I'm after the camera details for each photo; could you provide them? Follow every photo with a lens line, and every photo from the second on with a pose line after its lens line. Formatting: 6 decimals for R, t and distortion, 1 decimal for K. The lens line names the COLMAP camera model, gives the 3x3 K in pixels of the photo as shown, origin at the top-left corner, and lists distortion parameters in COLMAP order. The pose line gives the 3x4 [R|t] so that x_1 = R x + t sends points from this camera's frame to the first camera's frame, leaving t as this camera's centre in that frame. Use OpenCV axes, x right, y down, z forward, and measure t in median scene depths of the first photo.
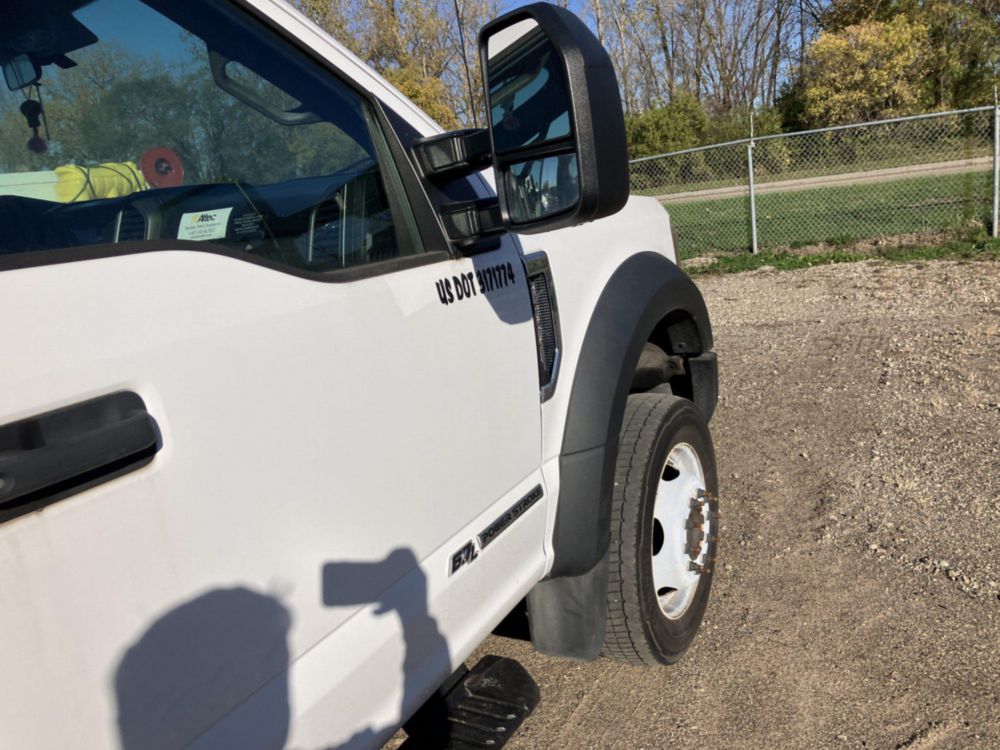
lens RADIAL K [[822.8, 0, 492.4], [0, 822.8, 387.2], [0, 0, 1]] dist [0.035965, -0.029434]
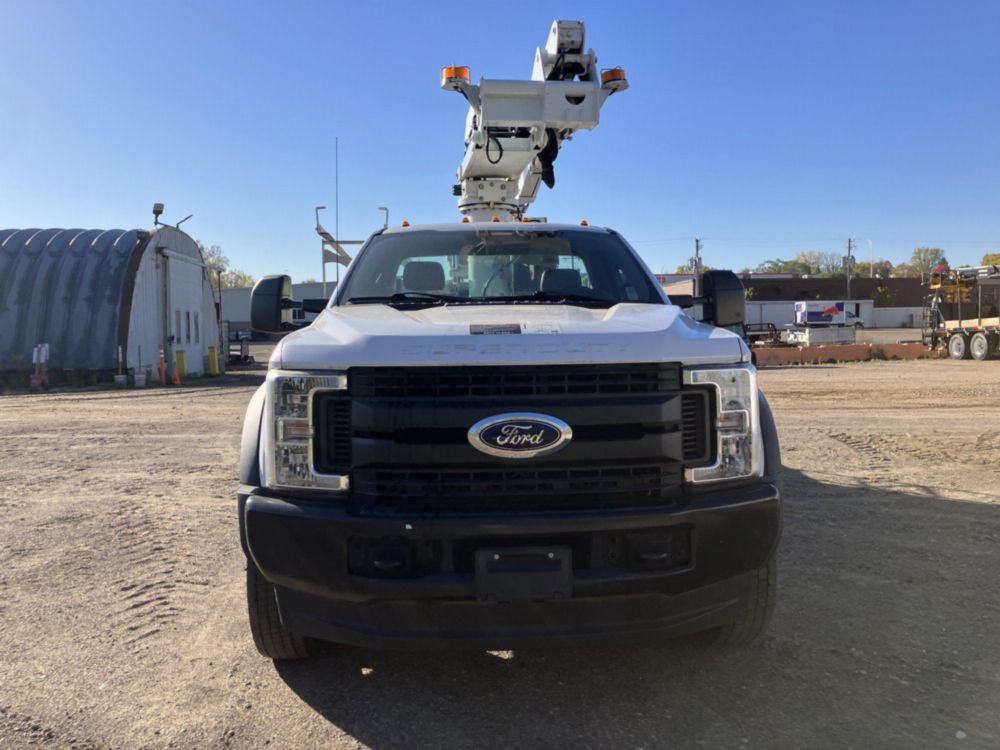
lens RADIAL K [[822.8, 0, 492.8], [0, 822.8, 358.8], [0, 0, 1]] dist [0.035965, -0.029434]
pose [[-0.835352, 0.167989, -0.523419, 0.039327], [0.000890, 0.952575, 0.304304, -0.039327], [0.549715, 0.253735, -0.795884, 0.147836]]
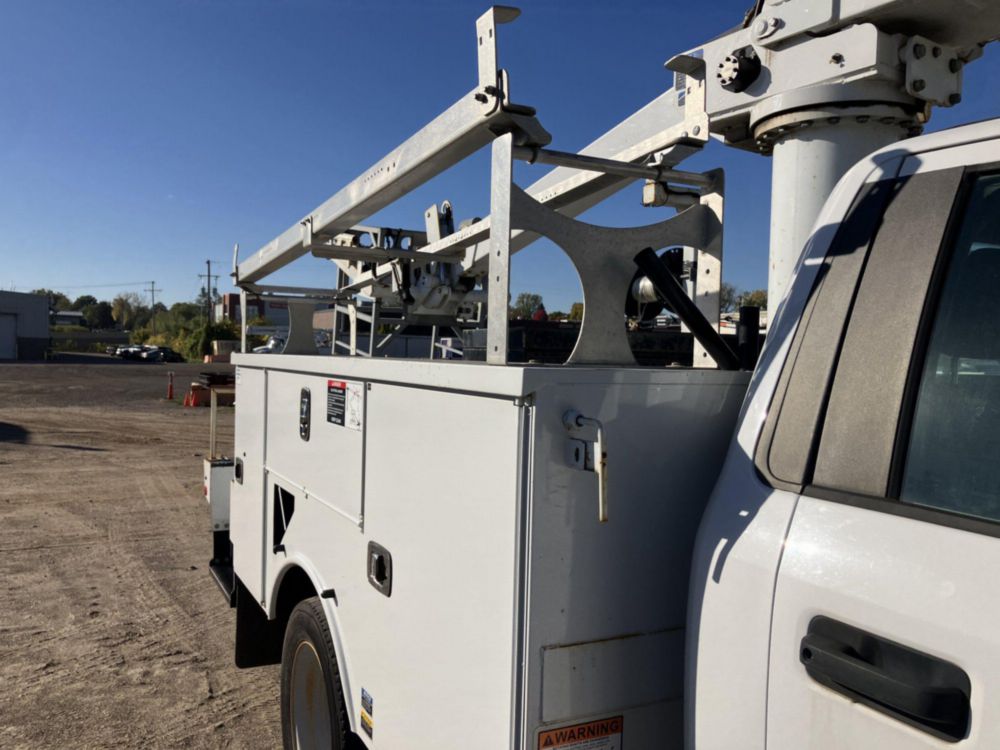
lens RADIAL K [[822.8, 0, 496.2], [0, 822.8, 373.5], [0, 0, 1]] dist [0.035965, -0.029434]
pose [[-0.527537, 0.139655, -0.837975, 0.016251], [-0.151744, 0.955042, 0.254694, -0.012725], [0.835870, 0.261518, -0.482627, 0.023131]]
